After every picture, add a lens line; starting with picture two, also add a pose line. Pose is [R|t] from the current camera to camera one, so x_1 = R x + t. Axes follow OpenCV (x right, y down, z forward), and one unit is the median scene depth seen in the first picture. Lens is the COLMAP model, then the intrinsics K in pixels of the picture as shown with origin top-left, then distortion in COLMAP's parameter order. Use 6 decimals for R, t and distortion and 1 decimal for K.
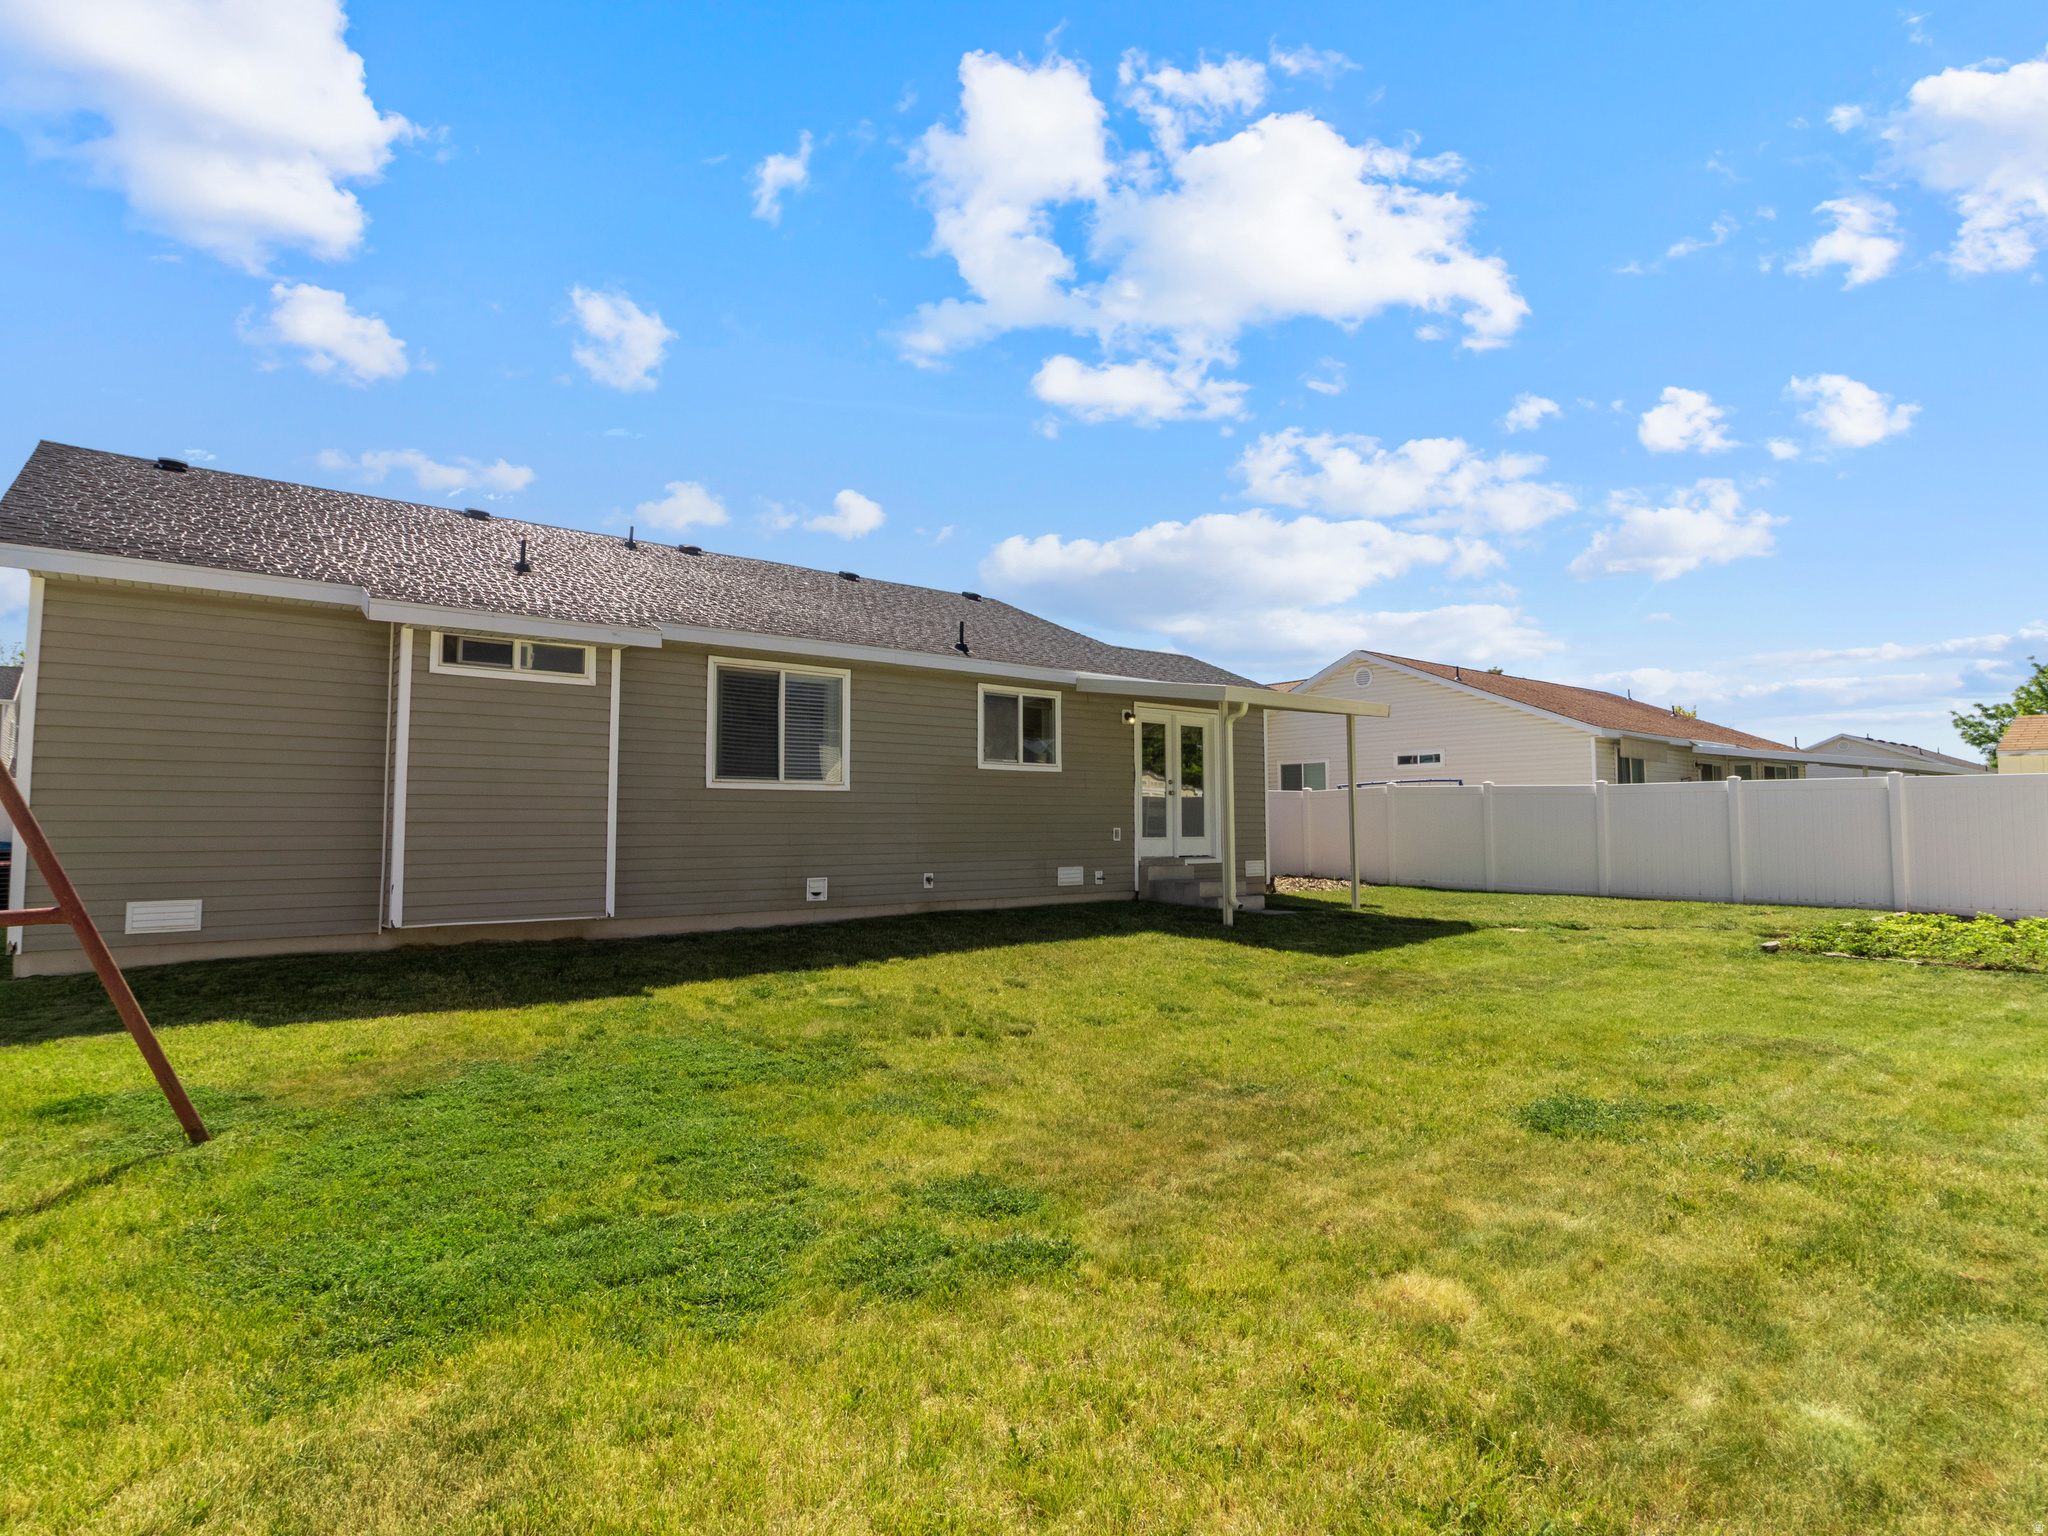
lens RADIAL K [[1076.2, 0, 1024.6], [0, 1076.2, 759.2], [0, 0, 1]] dist [0.000579, -0.000292]
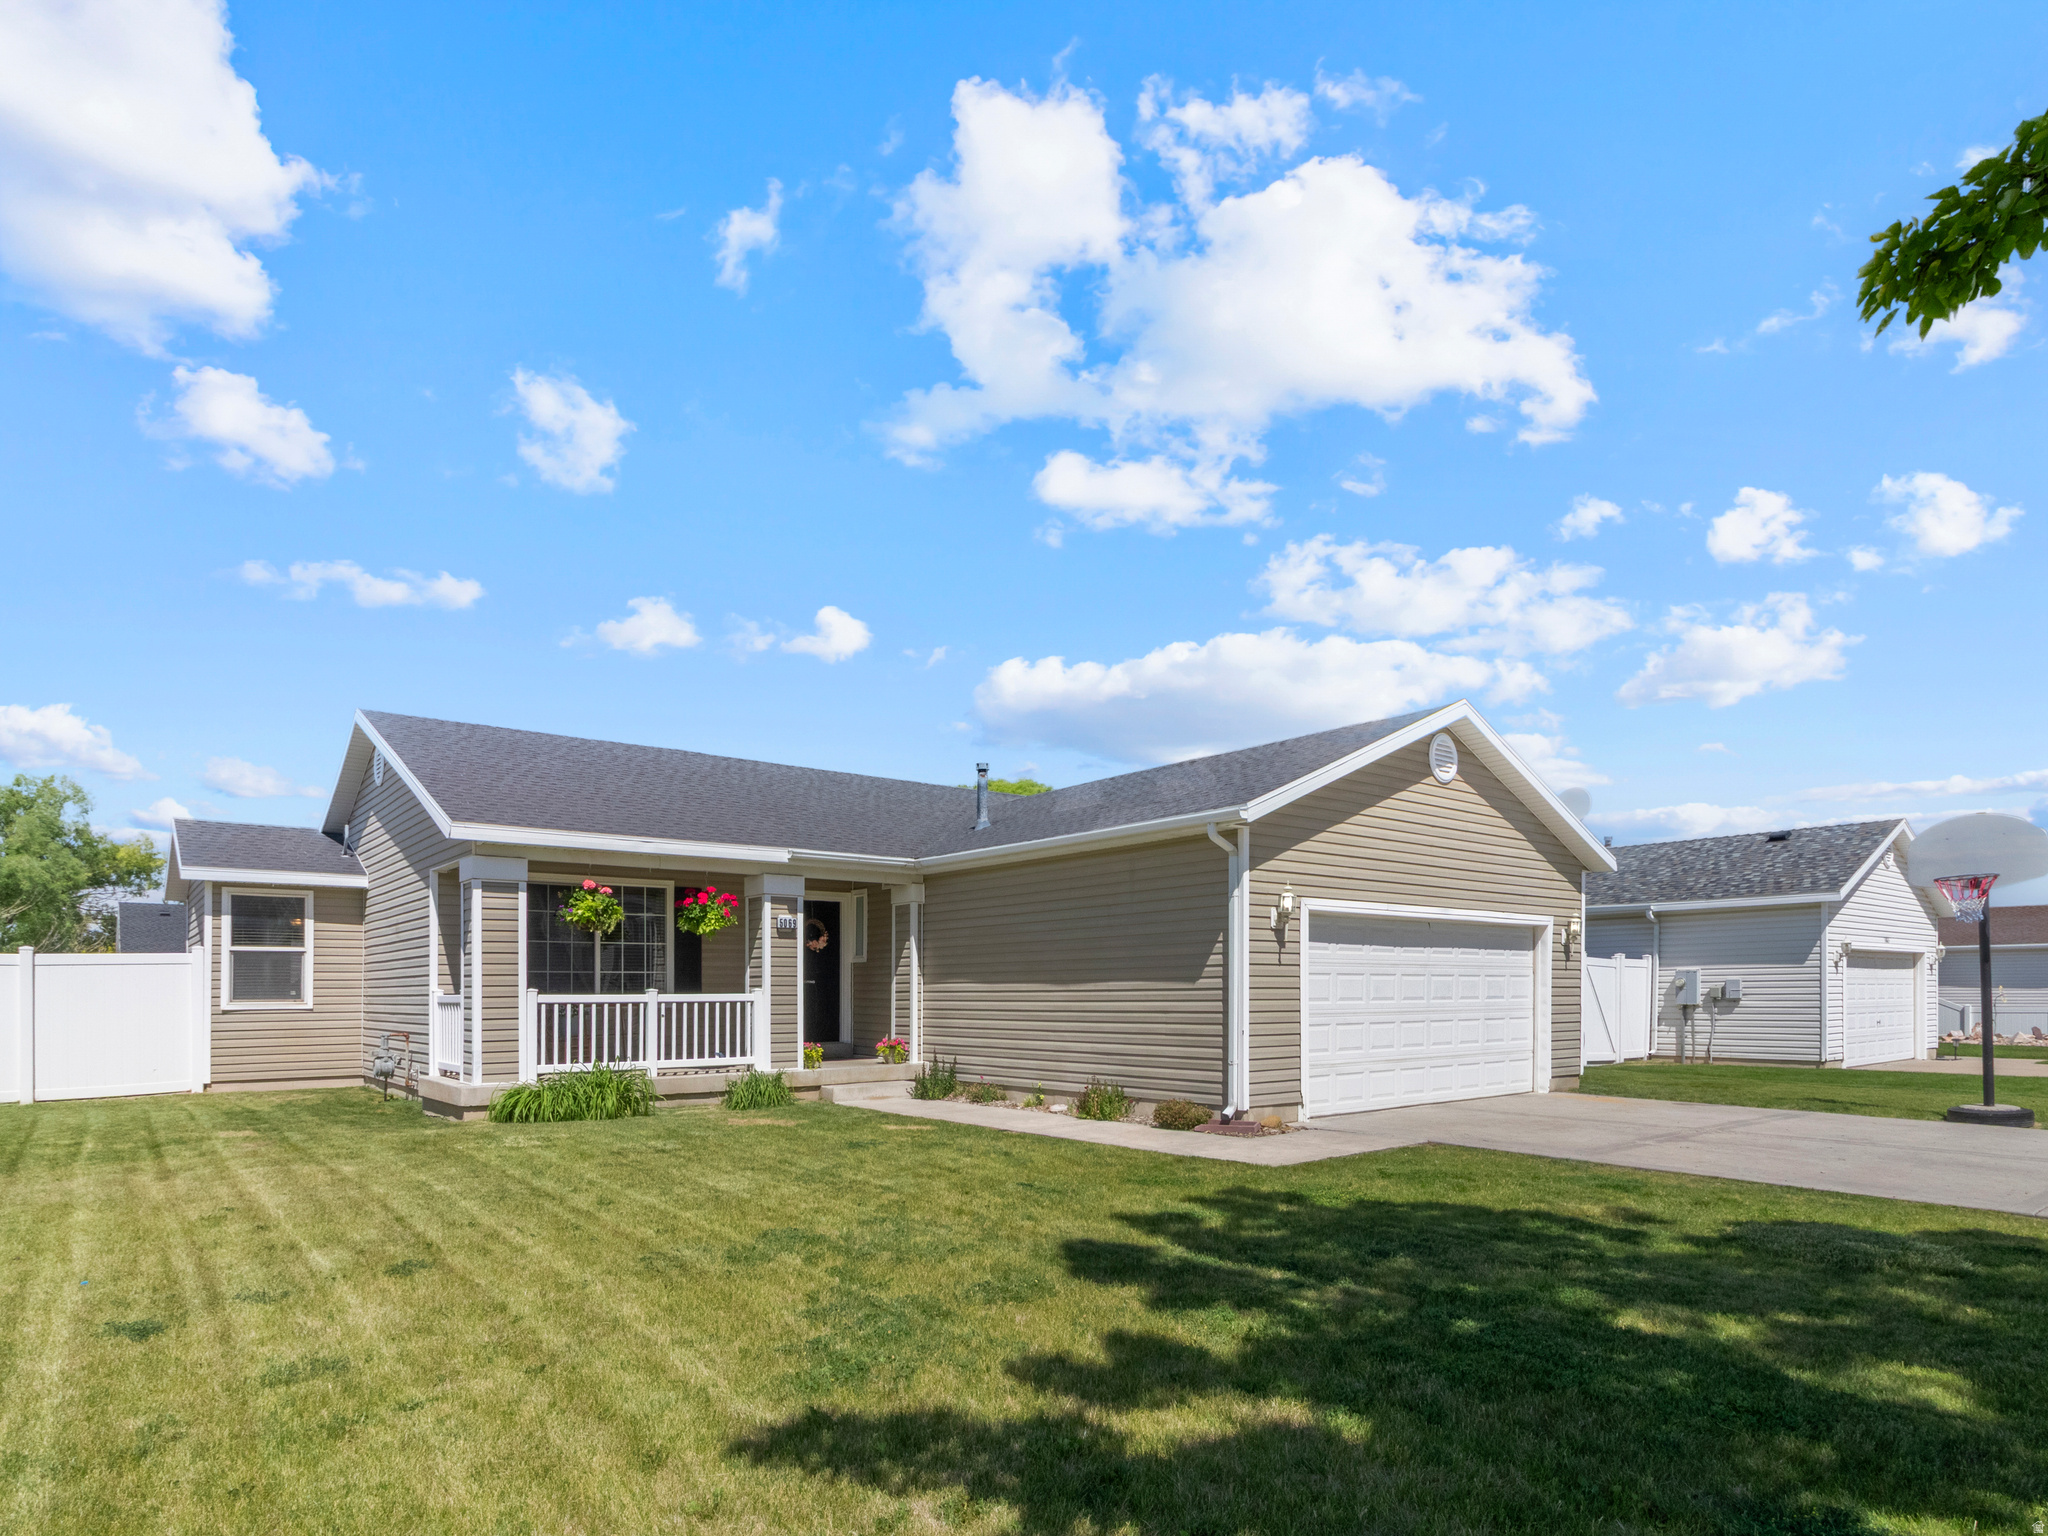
lens RADIAL K [[1111.2, 0, 1029.2], [0, 1111.2, 764.9], [0, 0, 1]] dist [0.000251, -0.000043]
pose [[0.999978, -0.000729, 0.006666, -0.003884], [0.001529, 0.992686, -0.120715, -0.006603], [-0.006530, 0.120723, 0.992665, 0.128334]]
